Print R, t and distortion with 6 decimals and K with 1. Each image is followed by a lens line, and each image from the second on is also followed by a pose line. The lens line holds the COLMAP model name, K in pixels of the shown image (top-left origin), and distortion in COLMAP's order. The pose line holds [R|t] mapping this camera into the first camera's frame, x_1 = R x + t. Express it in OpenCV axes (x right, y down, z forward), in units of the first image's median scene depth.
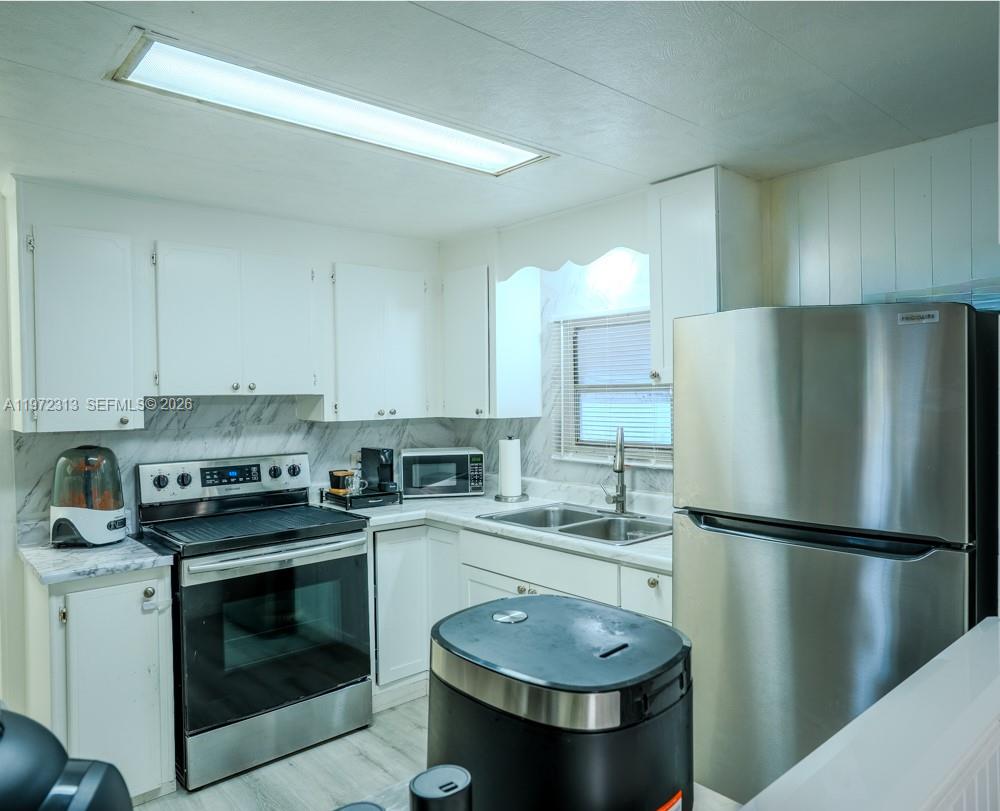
lens RADIAL K [[693.8, 0, 527.6], [0, 693.8, 409.7], [0, 0, 1]] dist [-0.008974, 0.004722]
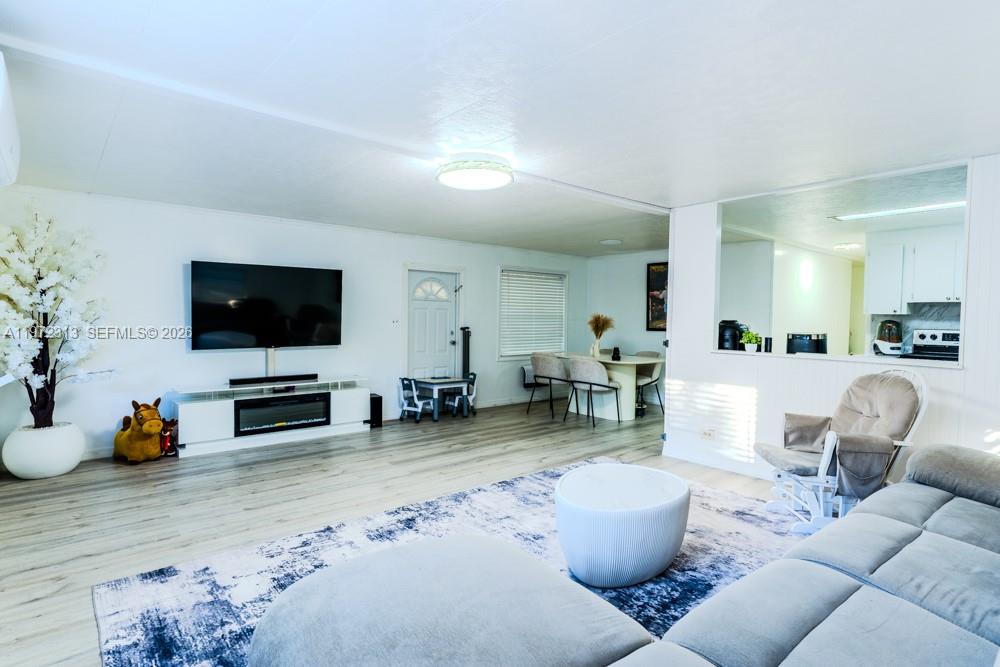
lens RADIAL K [[522.9, 0, 497.1], [0, 522.9, 340.3], [0, 0, 1]] dist [-0.001014, 0.000054]
pose [[-0.040835, 0.061918, -0.997246, 1.405886], [-0.032525, 0.997467, 0.063263, 0.046194], [0.998636, 0.035019, -0.038717, -0.469890]]
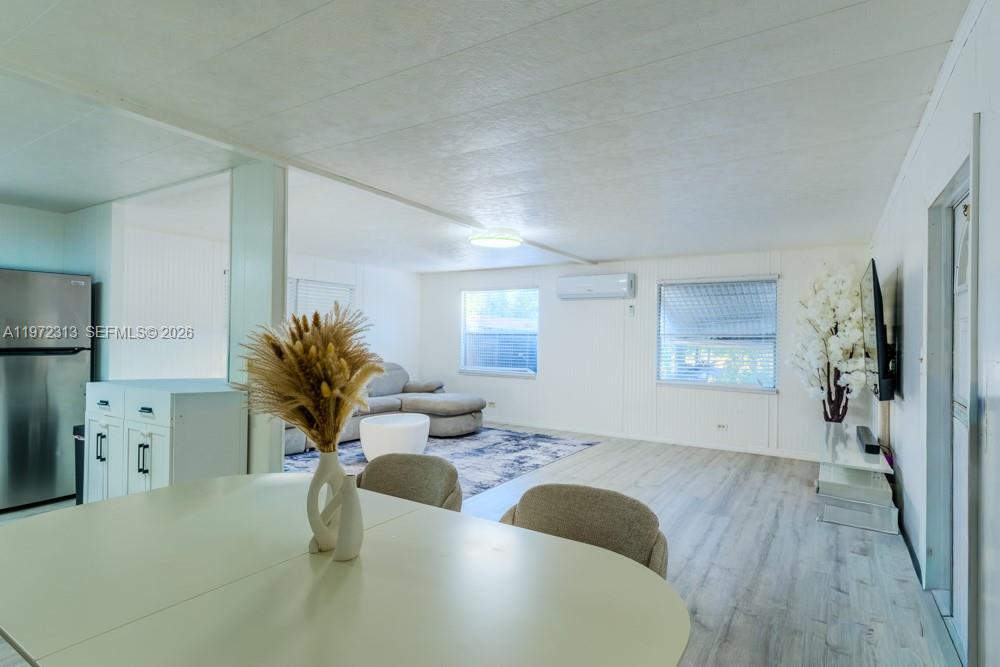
lens RADIAL K [[522.9, 0, 493.8], [0, 522.9, 334.0], [0, 0, 1]] dist [-0.001014, 0.000054]
pose [[-0.248421, 0.014919, 0.968537, -1.208449], [0.007708, 0.999880, -0.013425, 0.083030], [-0.968621, 0.004131, -0.248506, -0.168922]]
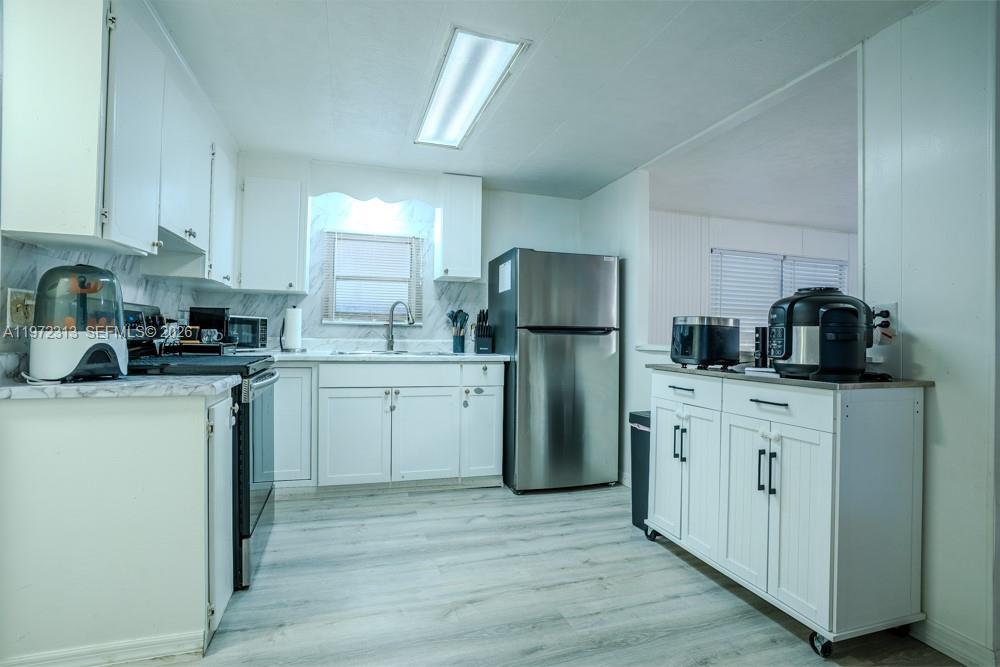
lens RADIAL K [[486.7, 0, 480.4], [0, 486.7, 328.3], [0, 0, 1]] dist [-0.044240, 0.009866]
pose [[0.456838, 0.031993, 0.888974, -0.837315], [-0.004662, 0.999425, -0.033572, 0.132619], [-0.889538, 0.011192, 0.456725, 0.258317]]
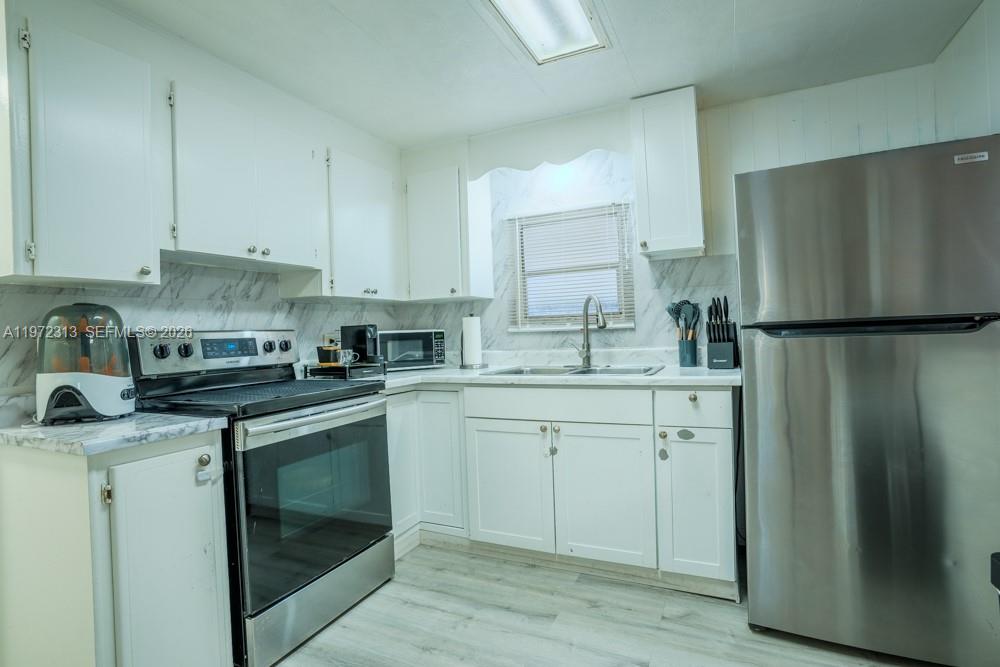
lens RADIAL K [[486.7, 0, 499.3], [0, 486.7, 331.4], [0, 0, 1]] dist [-0.044240, 0.009866]
pose [[0.928453, -0.021257, 0.370840, -0.339583], [0.032842, 0.999149, -0.024950, 0.104813], [-0.369995, 0.035344, 0.928361, 0.243932]]
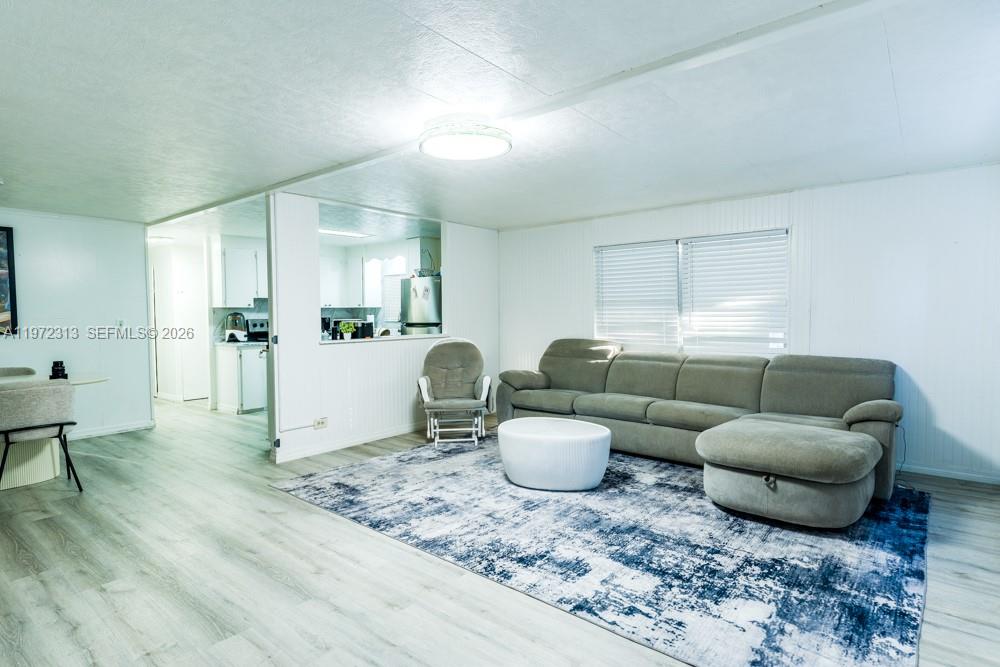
lens RADIAL K [[522.9, 0, 497.6], [0, 522.9, 333.7], [0, 0, 1]] dist [-0.001014, 0.000054]
pose [[0.991016, -0.000217, 0.133742, 0.247768], [-0.002320, 0.999820, 0.018810, 0.092676], [-0.133722, -0.018951, 0.990838, -1.493821]]
